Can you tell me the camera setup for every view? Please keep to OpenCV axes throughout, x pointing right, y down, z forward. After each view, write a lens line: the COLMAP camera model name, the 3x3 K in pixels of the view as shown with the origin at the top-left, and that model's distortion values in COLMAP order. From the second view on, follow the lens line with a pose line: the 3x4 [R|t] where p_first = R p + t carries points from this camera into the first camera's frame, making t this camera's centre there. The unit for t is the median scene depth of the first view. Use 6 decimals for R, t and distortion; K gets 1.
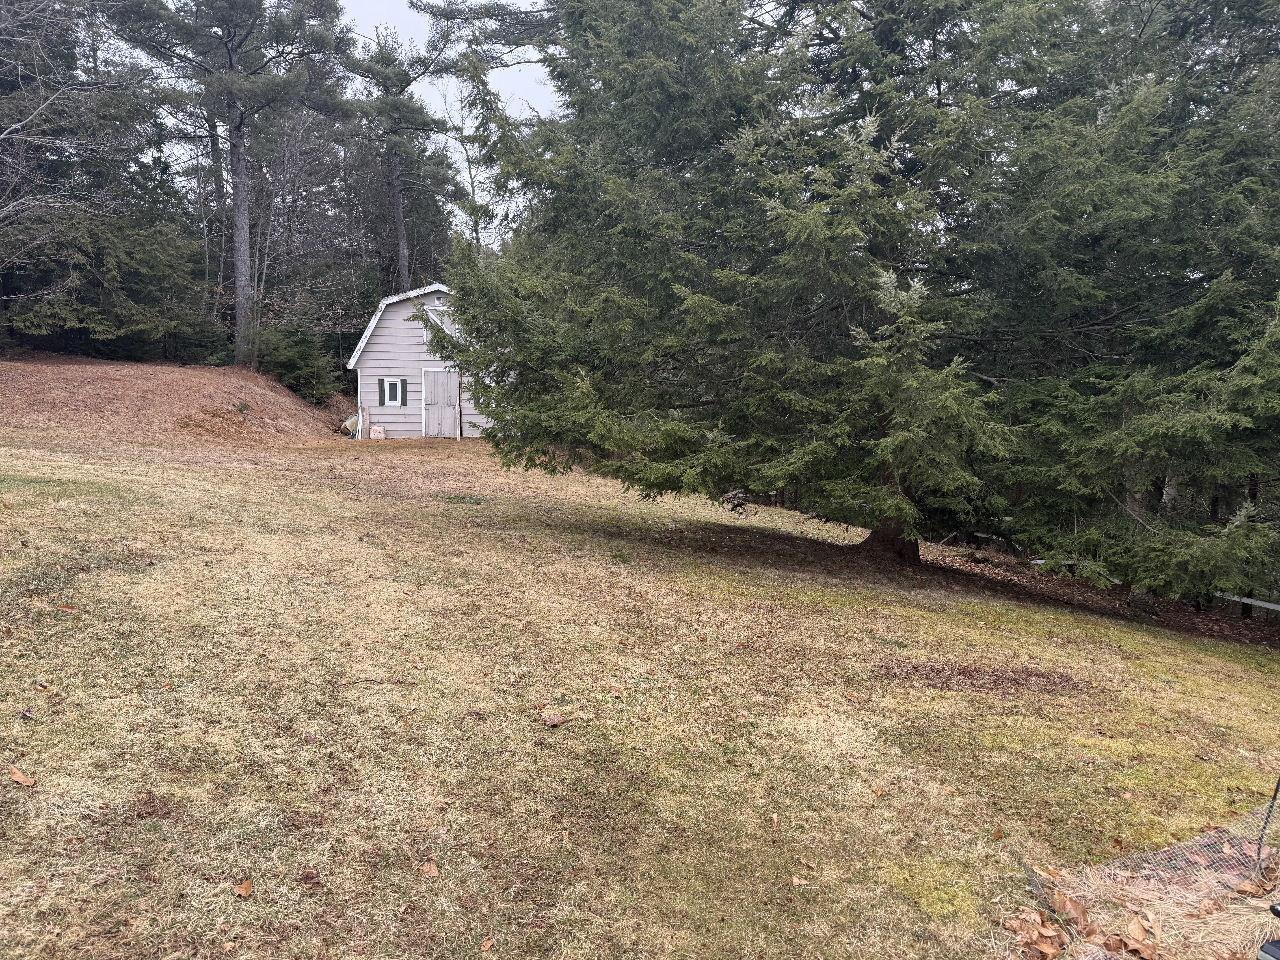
lens RADIAL K [[942.6, 0, 641.5], [0, 942.6, 474.9], [0, 0, 1]] dist [0.008339, 0.004098]
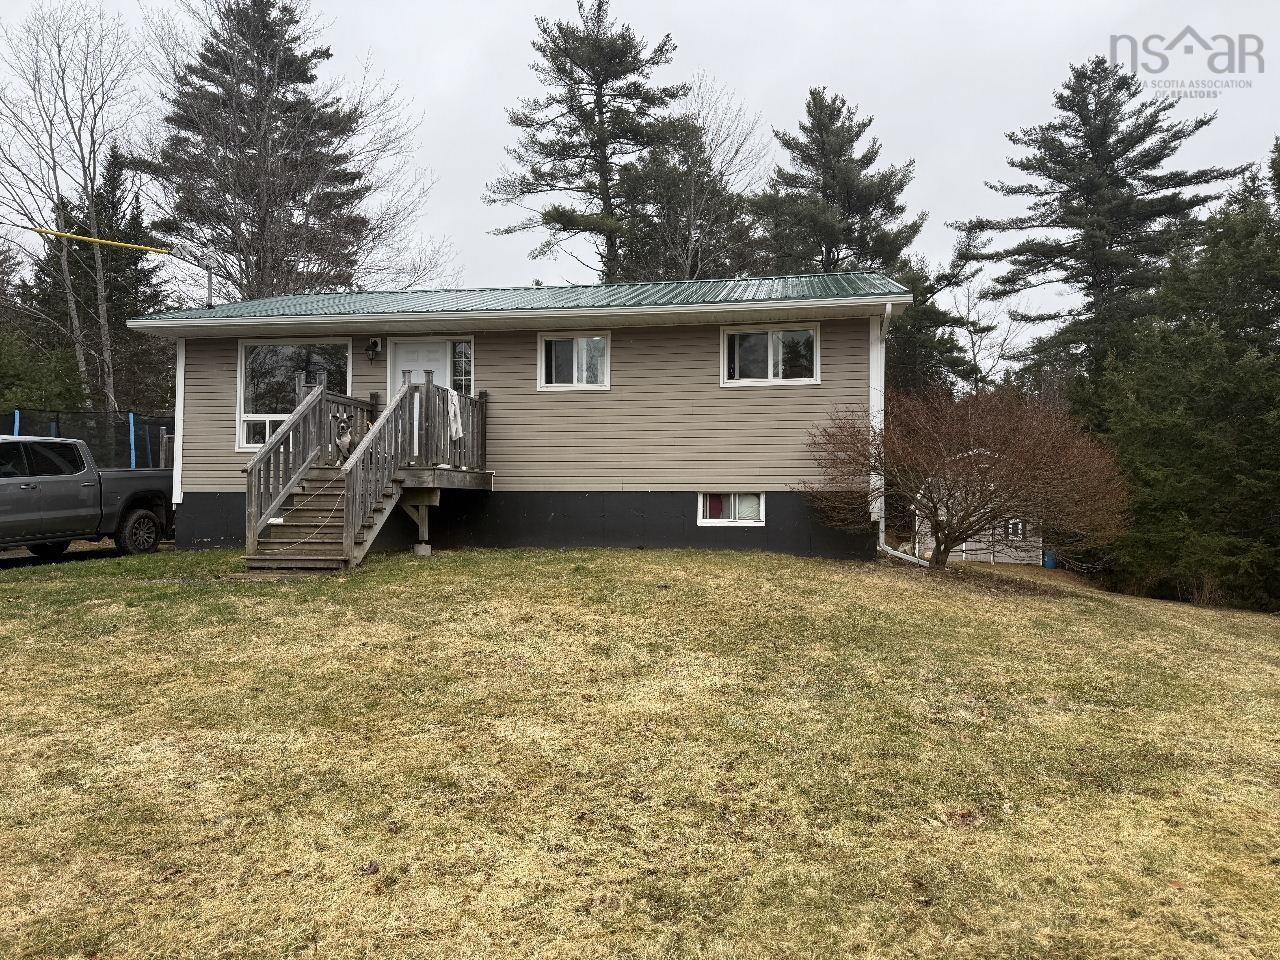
lens RADIAL K [[942.6, 0, 640.8], [0, 942.6, 483.0], [0, 0, 1]] dist [0.008339, 0.004098]
pose [[0.896038, -0.025118, -0.443267, -0.114653], [-0.039188, 0.990027, -0.135316, 0.087772], [0.442245, 0.138620, 0.886117, -0.789492]]
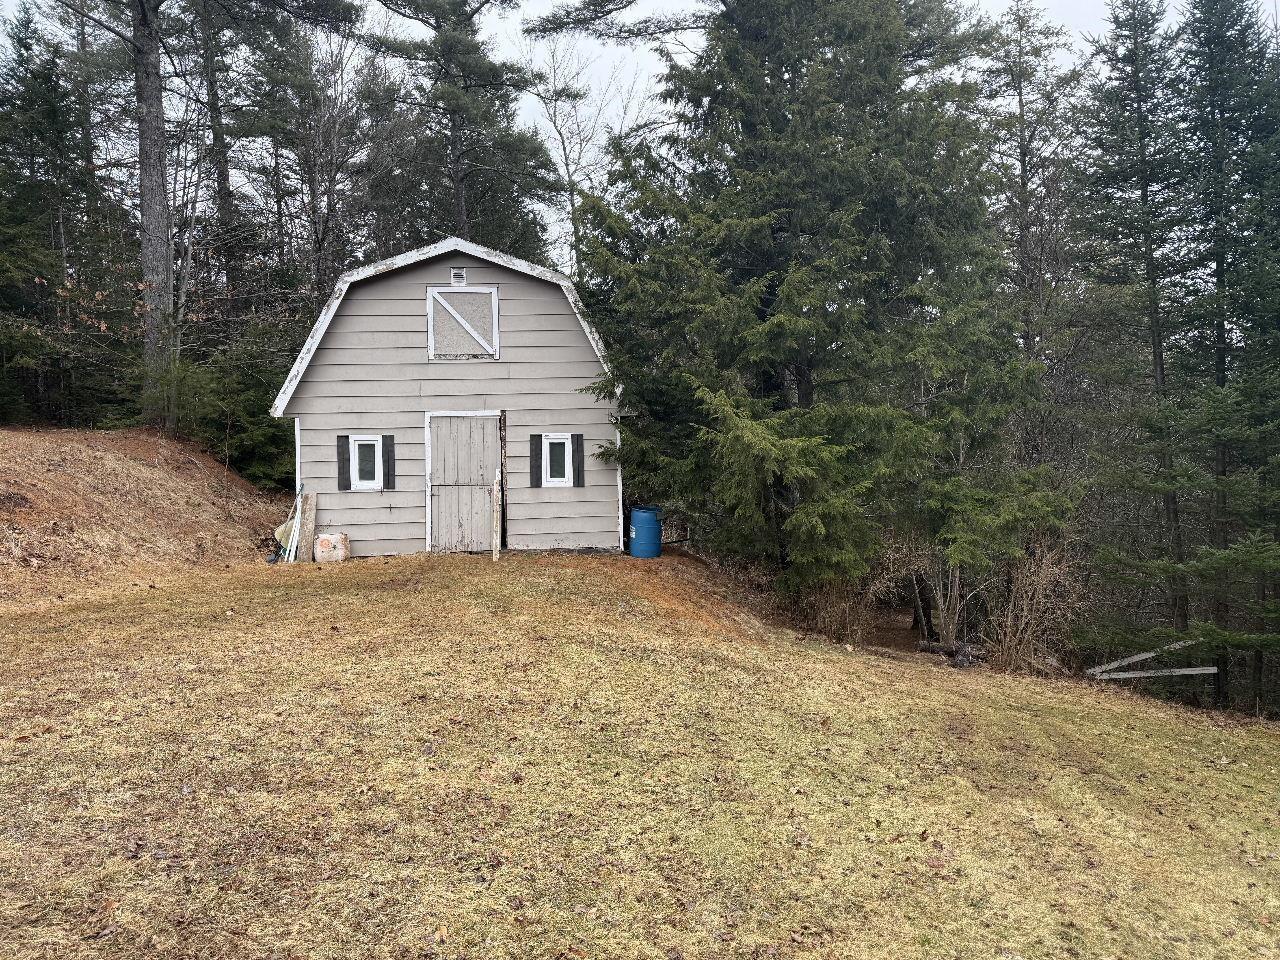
lens RADIAL K [[942.6, 0, 640.1], [0, 942.6, 480.2], [0, 0, 1]] dist [0.008339, 0.004098]
pose [[0.988592, -0.031375, -0.147317, -0.052068], [0.019775, 0.996634, -0.079553, -0.036773], [0.149317, 0.075732, 0.985885, 0.541318]]
